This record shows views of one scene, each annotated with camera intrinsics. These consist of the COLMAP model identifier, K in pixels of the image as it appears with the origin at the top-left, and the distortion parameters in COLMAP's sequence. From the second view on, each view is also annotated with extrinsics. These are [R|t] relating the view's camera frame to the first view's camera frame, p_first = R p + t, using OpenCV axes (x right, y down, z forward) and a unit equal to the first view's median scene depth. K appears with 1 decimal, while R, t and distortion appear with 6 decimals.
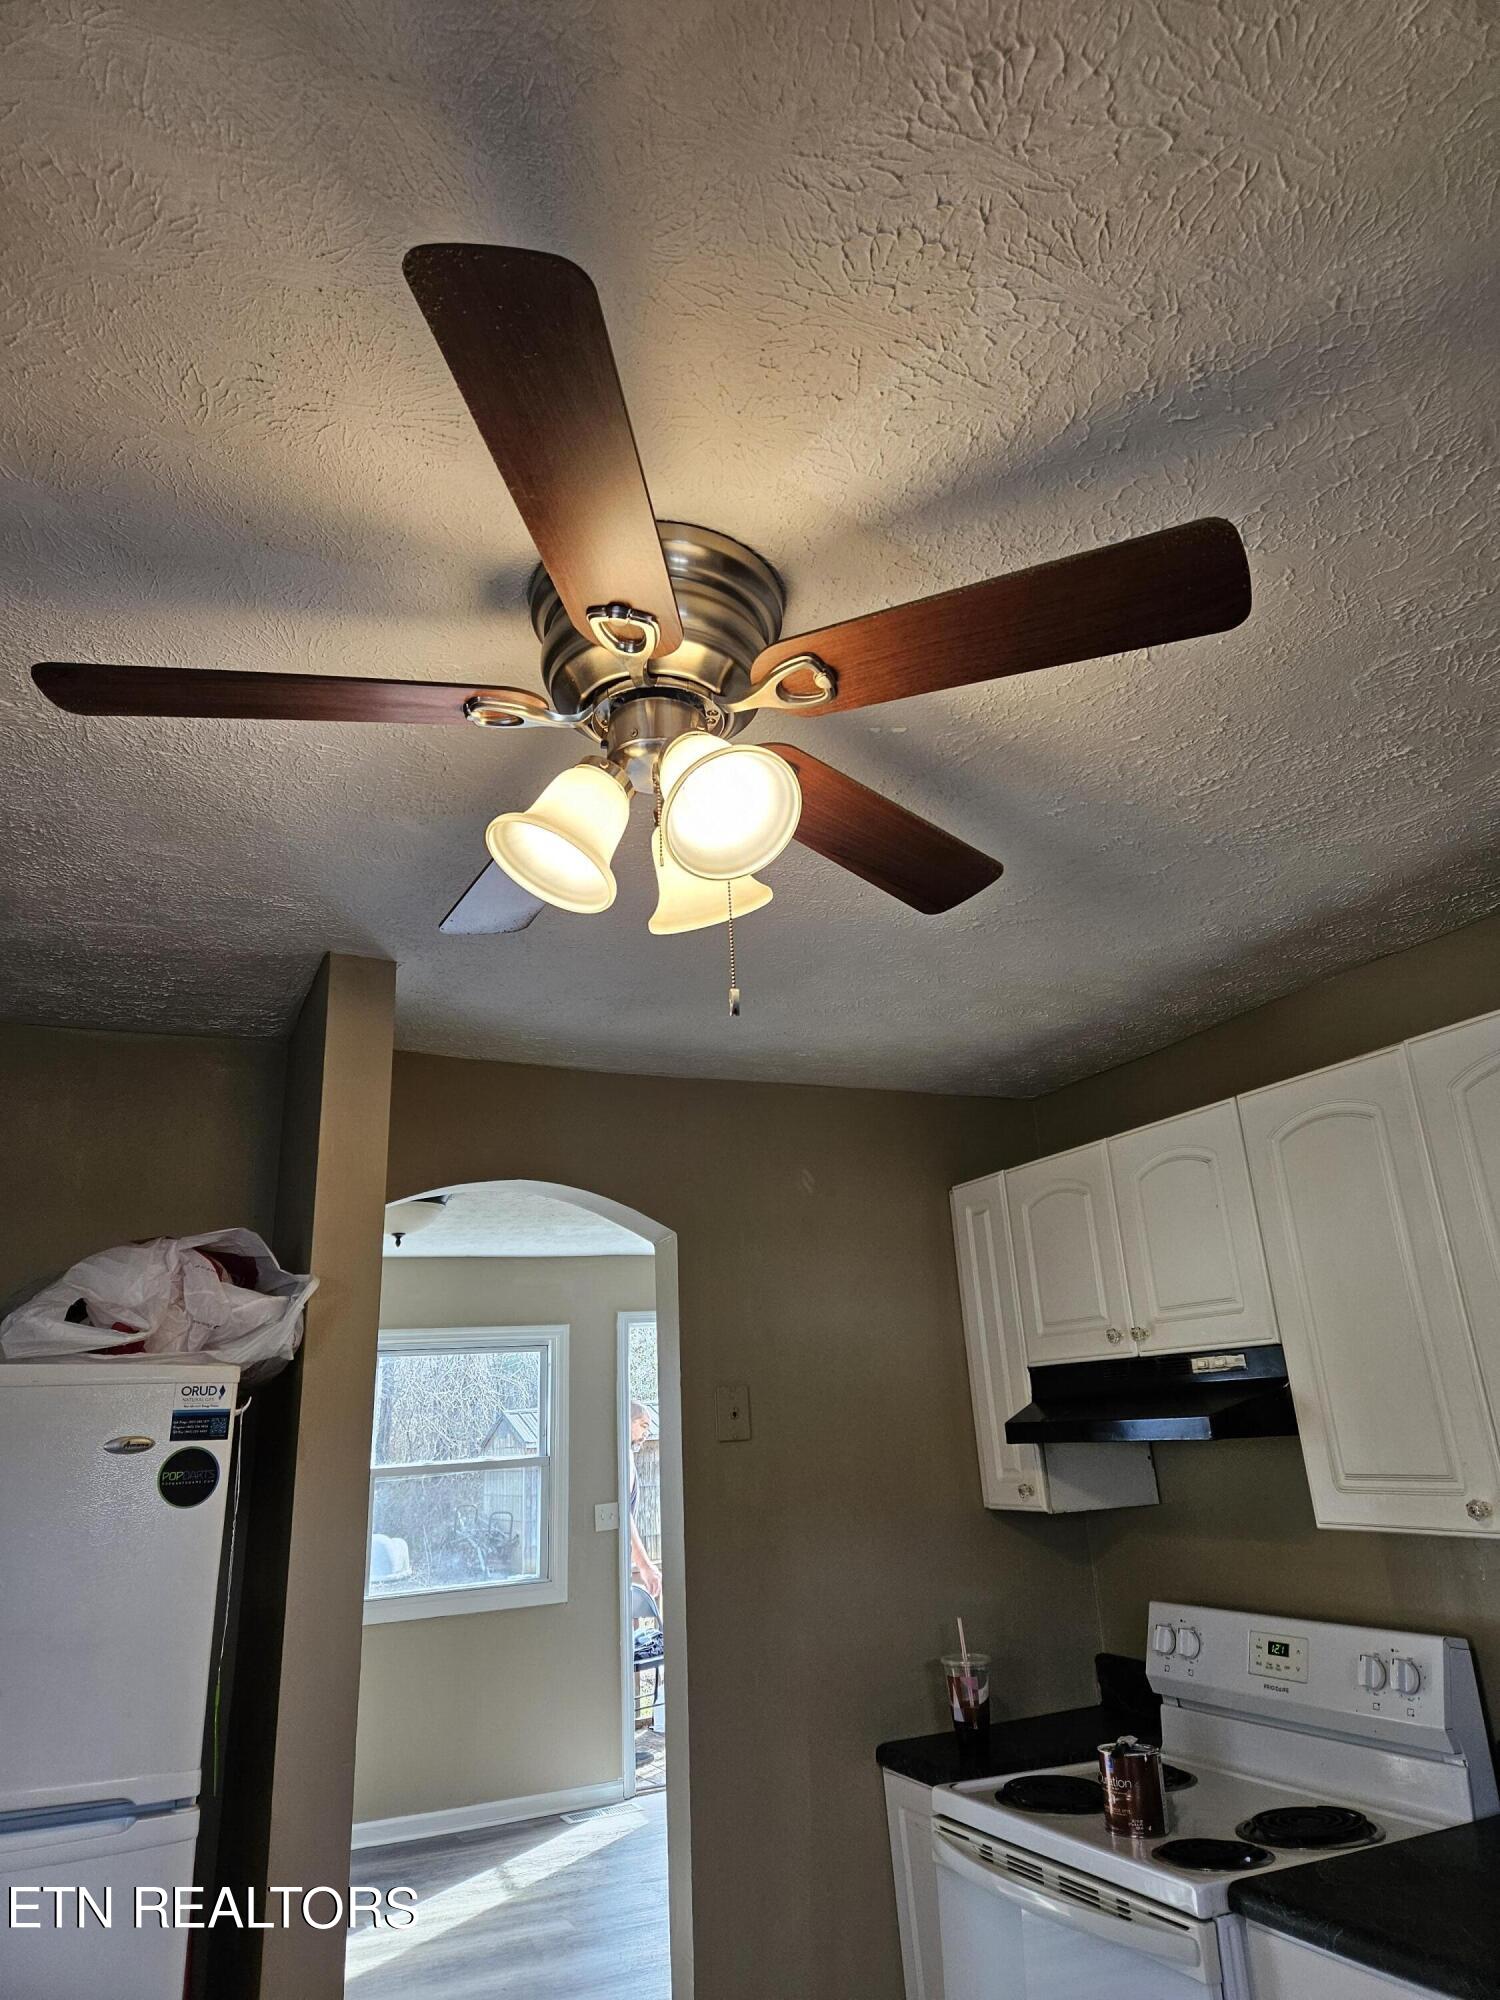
lens RADIAL K [[1330.7, 0, 744.5], [0, 1330.7, 993.2], [0, 0, 1]] dist [0.087788, -0.069813]
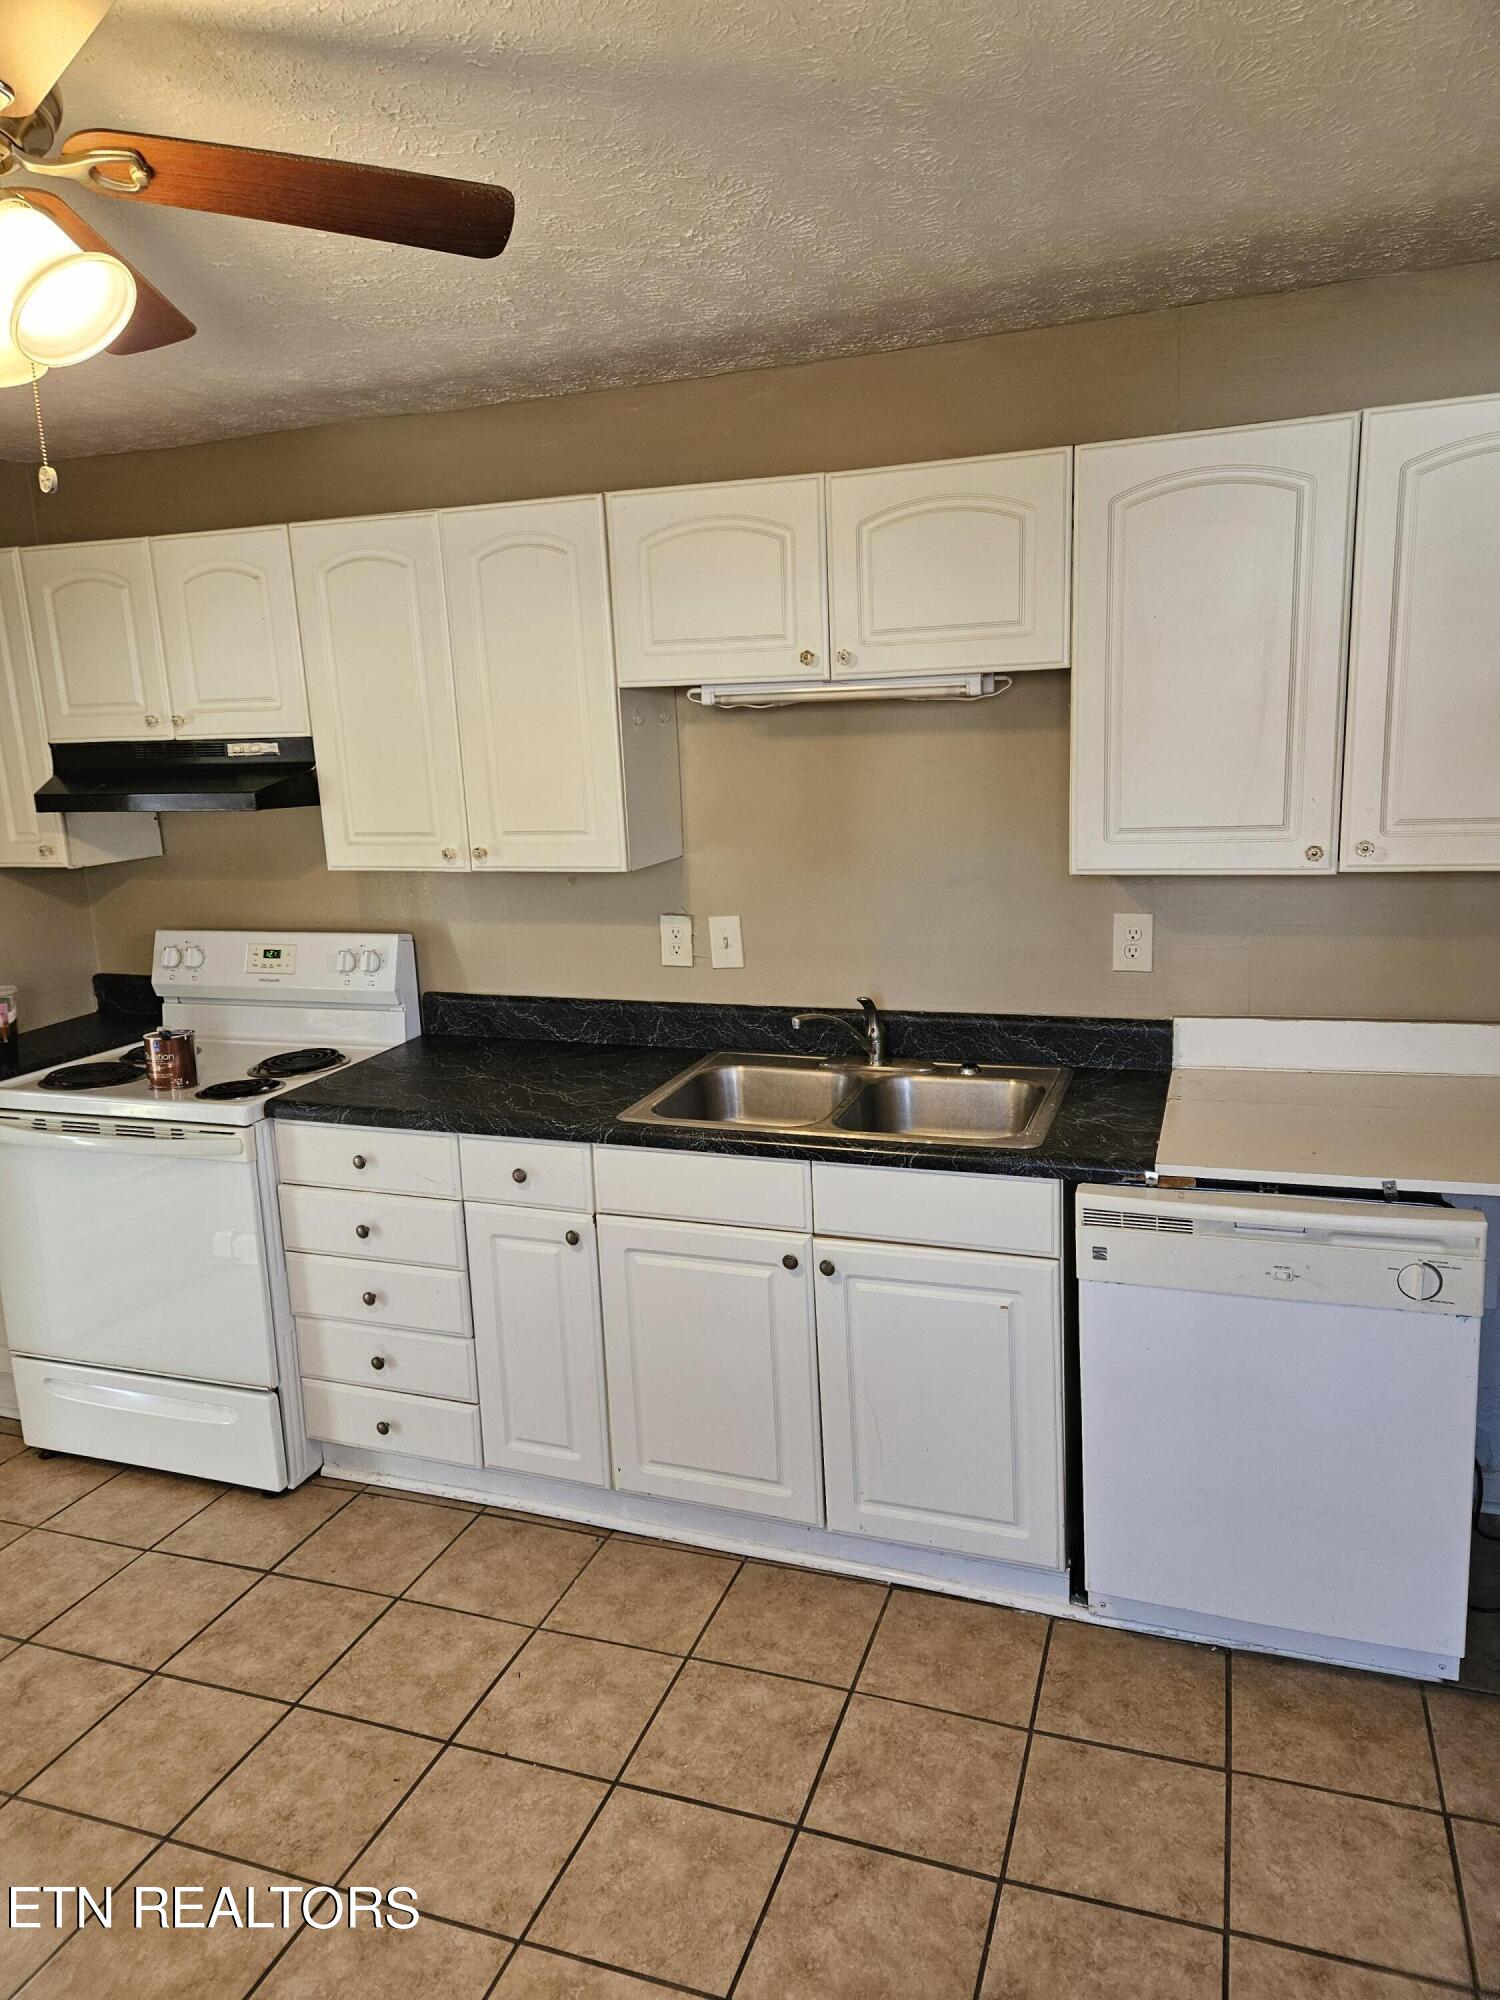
lens RADIAL K [[1333.2, 0, 748.9], [0, 1333.2, 984.2], [0, 0, 1]] dist [0.080662, -0.063340]
pose [[0.688570, -0.111113, 0.716607, -0.240800], [-0.227569, 0.905163, 0.359016, -0.074748], [-0.688537, -0.410285, 0.597982, -0.128788]]
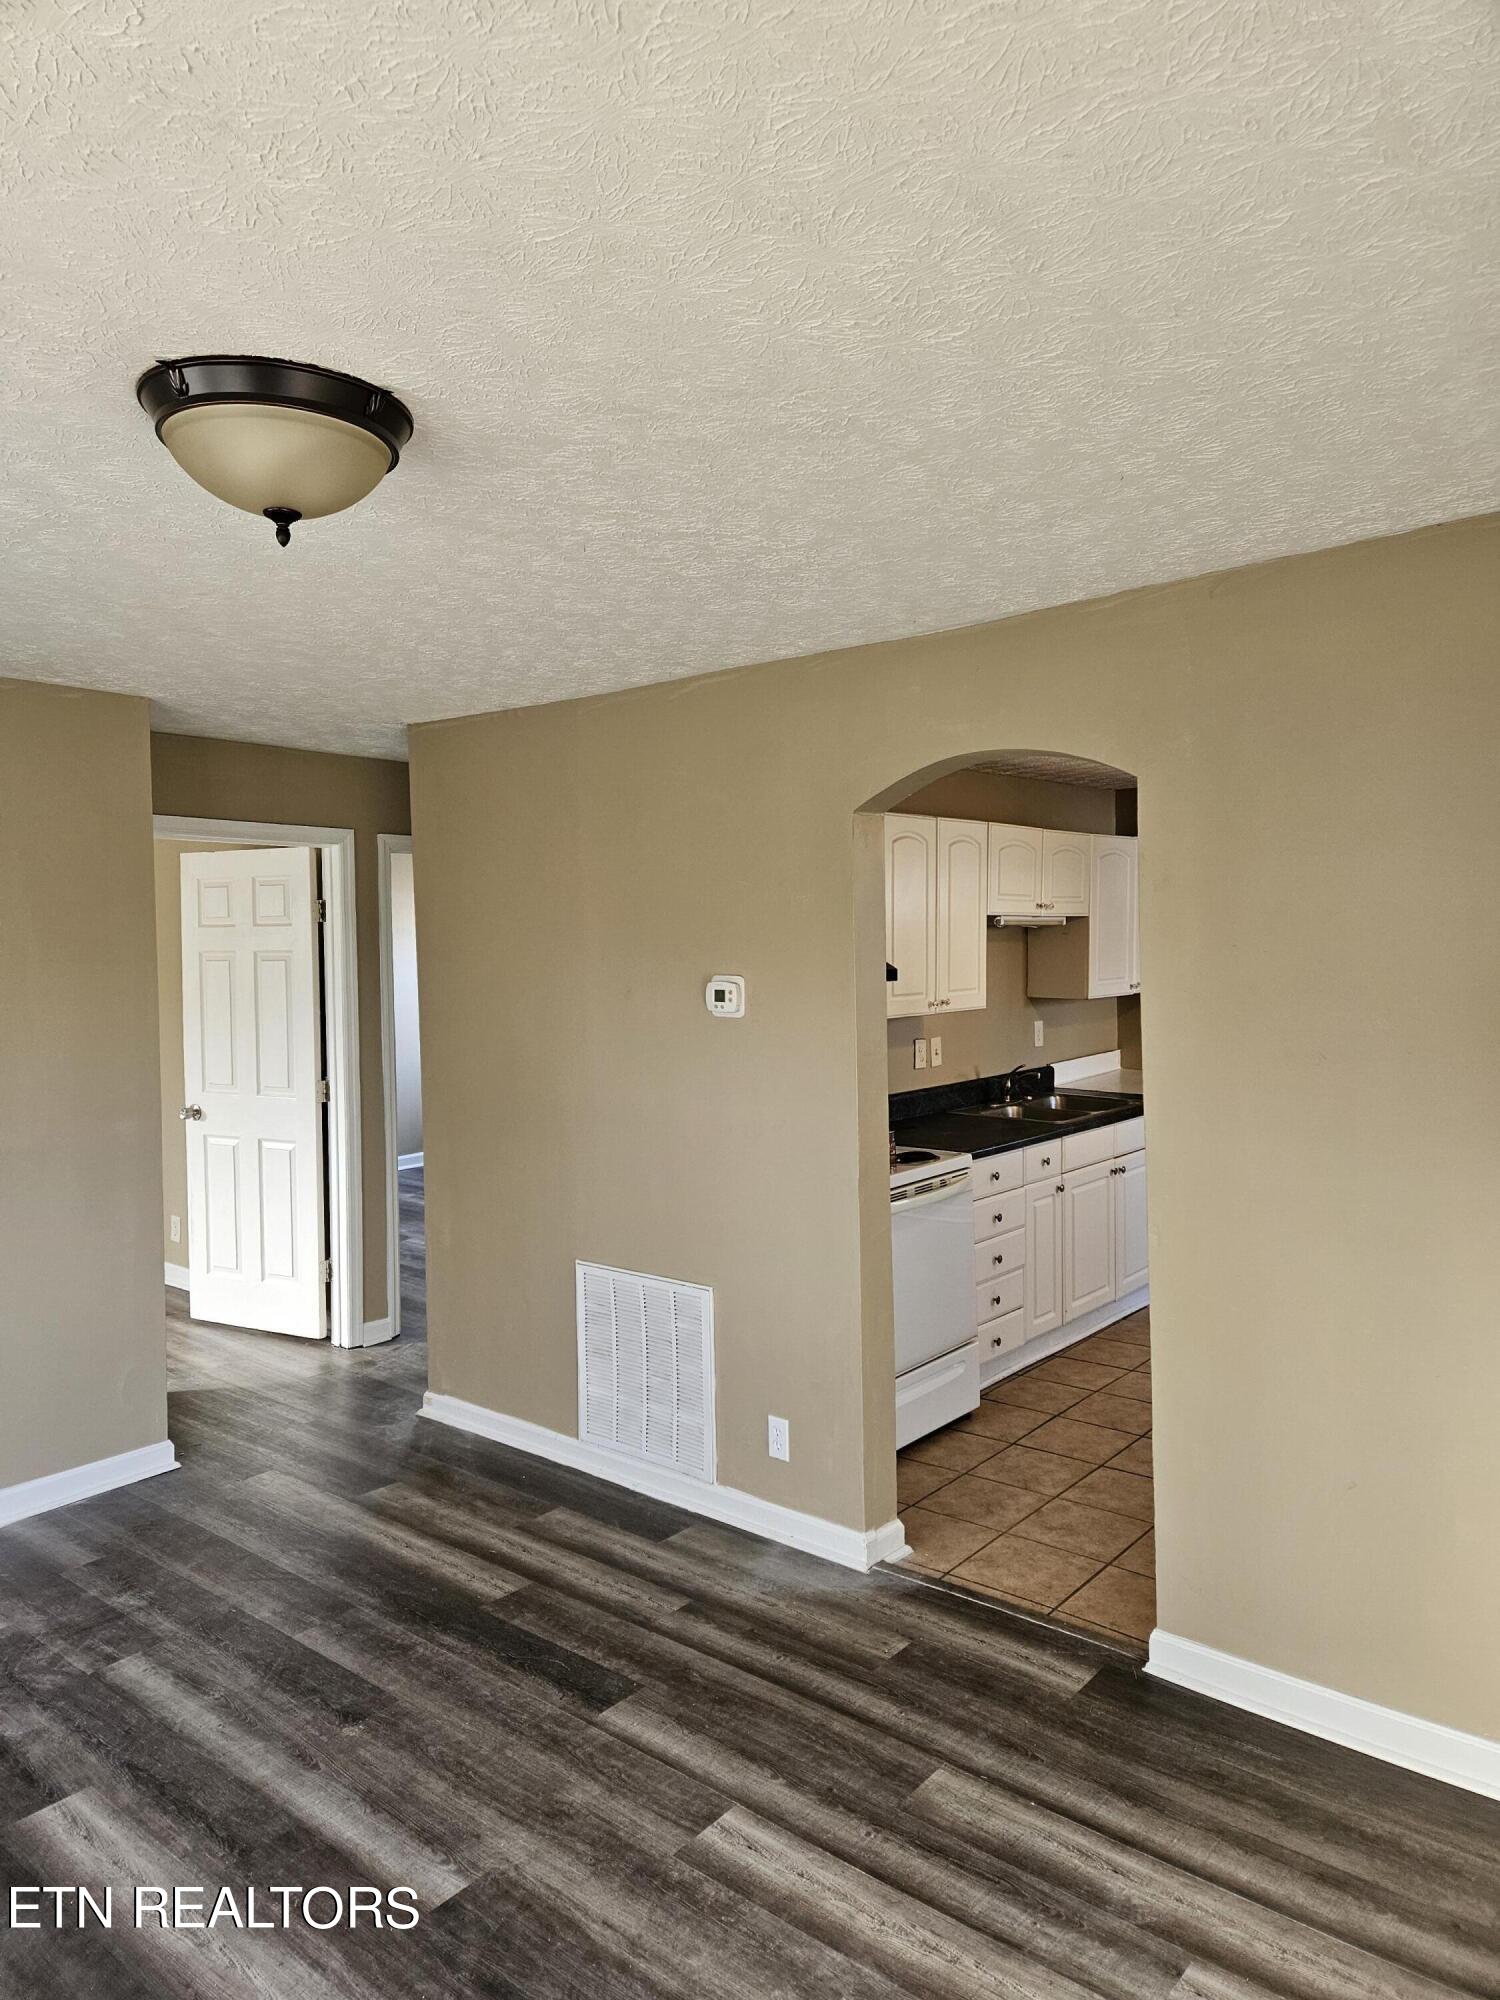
lens RADIAL K [[1330.7, 0, 744.5], [0, 1330.7, 993.2], [0, 0, 1]] dist [0.087788, -0.069813]
pose [[-0.445550, 0.015232, 0.895128, -1.233789], [-0.255981, 0.955944, -0.143682, 0.643919], [-0.857881, -0.293153, -0.422021, 1.883316]]
